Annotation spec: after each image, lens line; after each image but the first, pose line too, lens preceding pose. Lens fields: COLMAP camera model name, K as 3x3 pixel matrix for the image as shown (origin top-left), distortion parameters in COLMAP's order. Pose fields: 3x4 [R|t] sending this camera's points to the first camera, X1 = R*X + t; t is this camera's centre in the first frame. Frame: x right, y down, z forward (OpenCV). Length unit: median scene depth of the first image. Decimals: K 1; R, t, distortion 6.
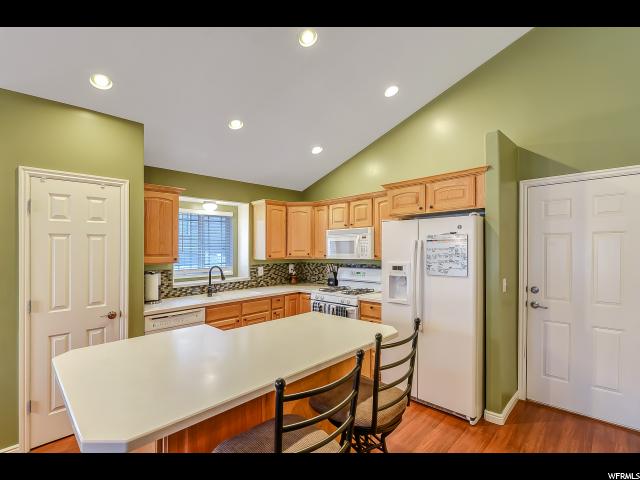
lens RADIAL K [[305.2, 0, 357.7], [0, 305.2, 249.9], [0, 0, 1]] dist [0.001384, -0.000327]
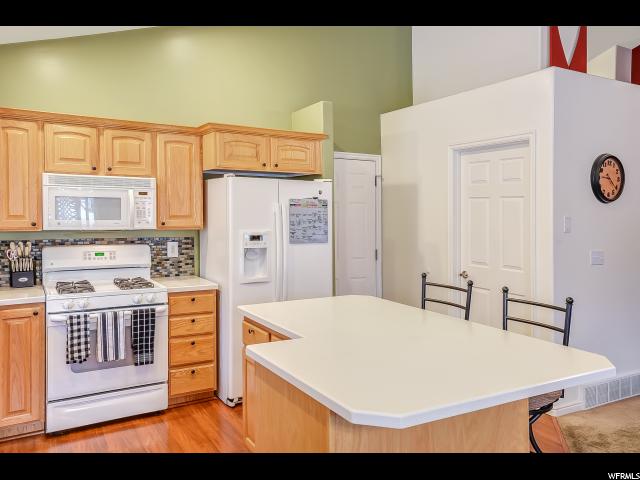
lens RADIAL K [[480.4, 0, 319.4], [0, 480.4, 237.1], [0, 0, 1]] dist [0.001858, 0.000368]
pose [[0.311067, -0.032886, 0.949819, -0.800259], [-0.009326, 0.999247, 0.037652, 0.007311], [-0.950342, -0.020571, 0.310526, 0.361612]]
